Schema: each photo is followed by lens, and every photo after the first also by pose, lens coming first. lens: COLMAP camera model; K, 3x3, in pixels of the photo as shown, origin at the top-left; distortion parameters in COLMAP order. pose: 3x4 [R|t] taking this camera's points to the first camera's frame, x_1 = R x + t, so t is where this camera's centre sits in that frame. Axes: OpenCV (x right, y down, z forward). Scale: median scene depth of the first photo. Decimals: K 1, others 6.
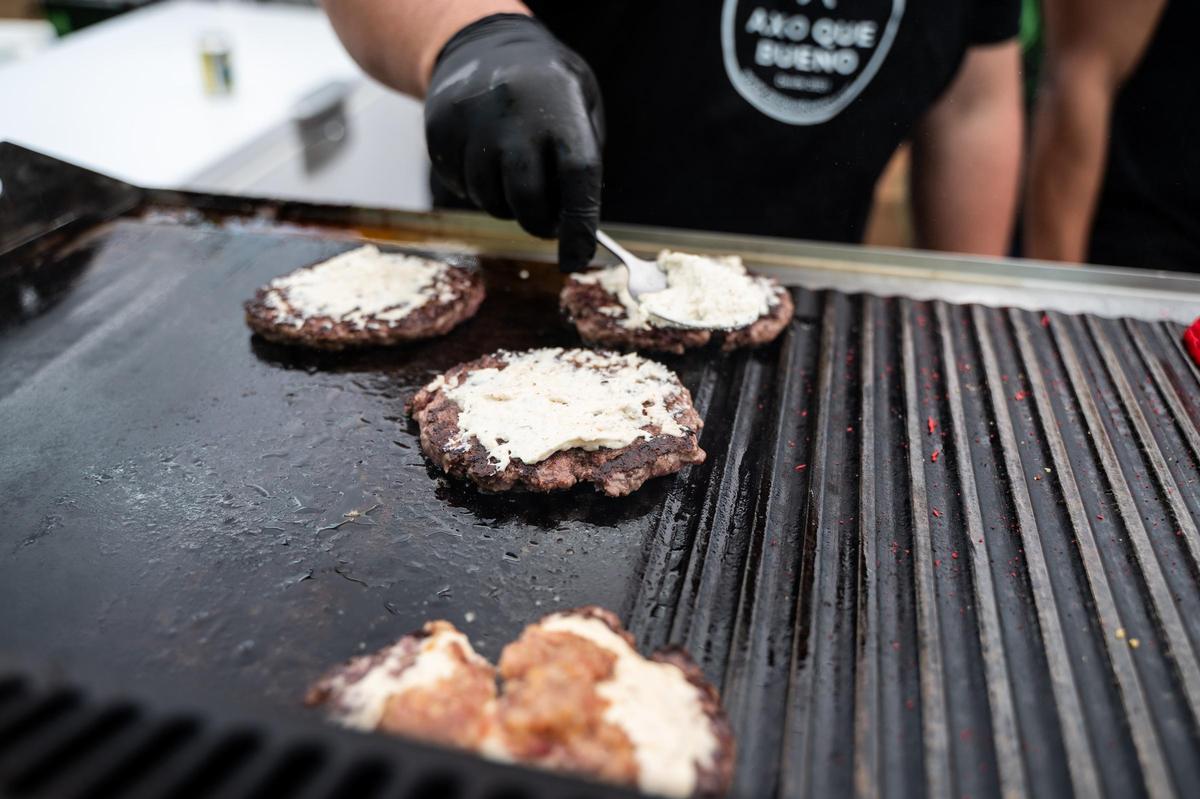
lens RADIAL K [[933.5, 0, 600.0], [0, 933.5, 399.5], [0, 0, 1]] dist [-0.002472, -0.002491]
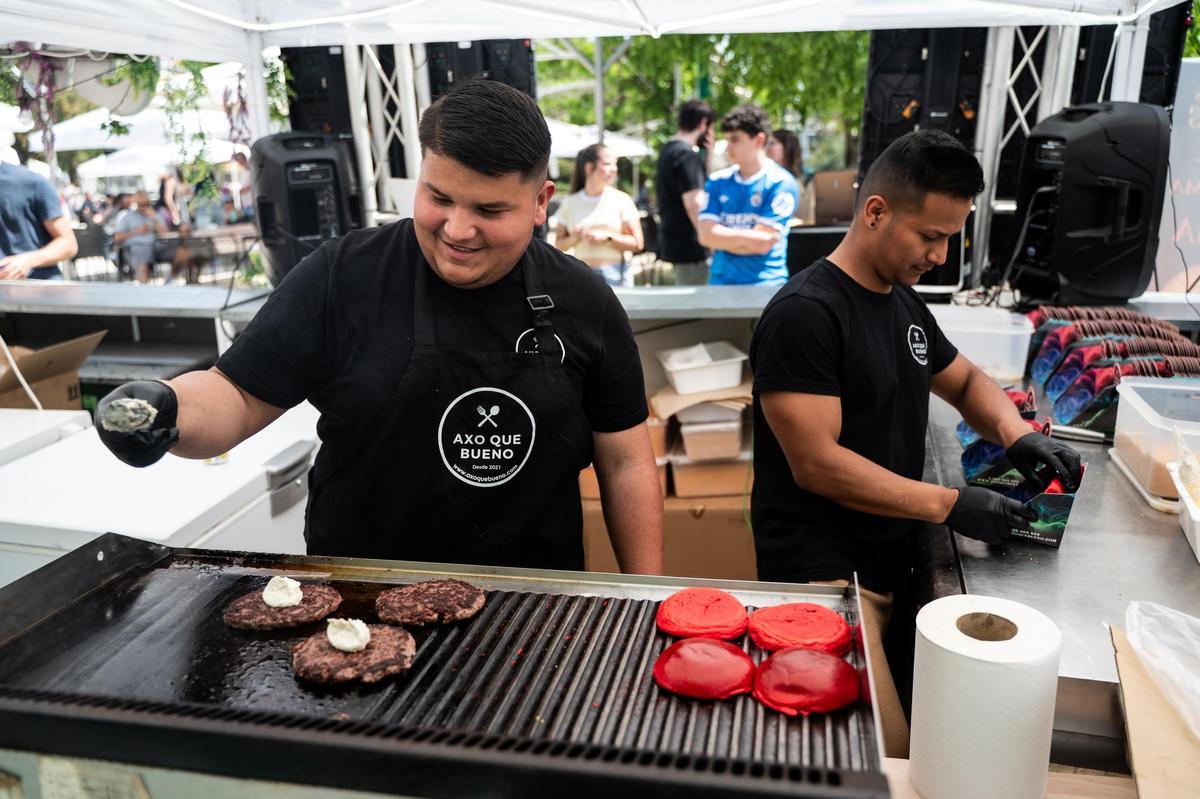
lens RADIAL K [[933.5, 0, 600.0], [0, 933.5, 399.5], [0, 0, 1]] dist [-0.002472, -0.002491]
pose [[0.999081, -0.032540, 0.027902, 0.456193], [0.039681, 0.948287, -0.314925, 0.151190], [-0.016211, 0.315742, 0.948706, -1.246409]]
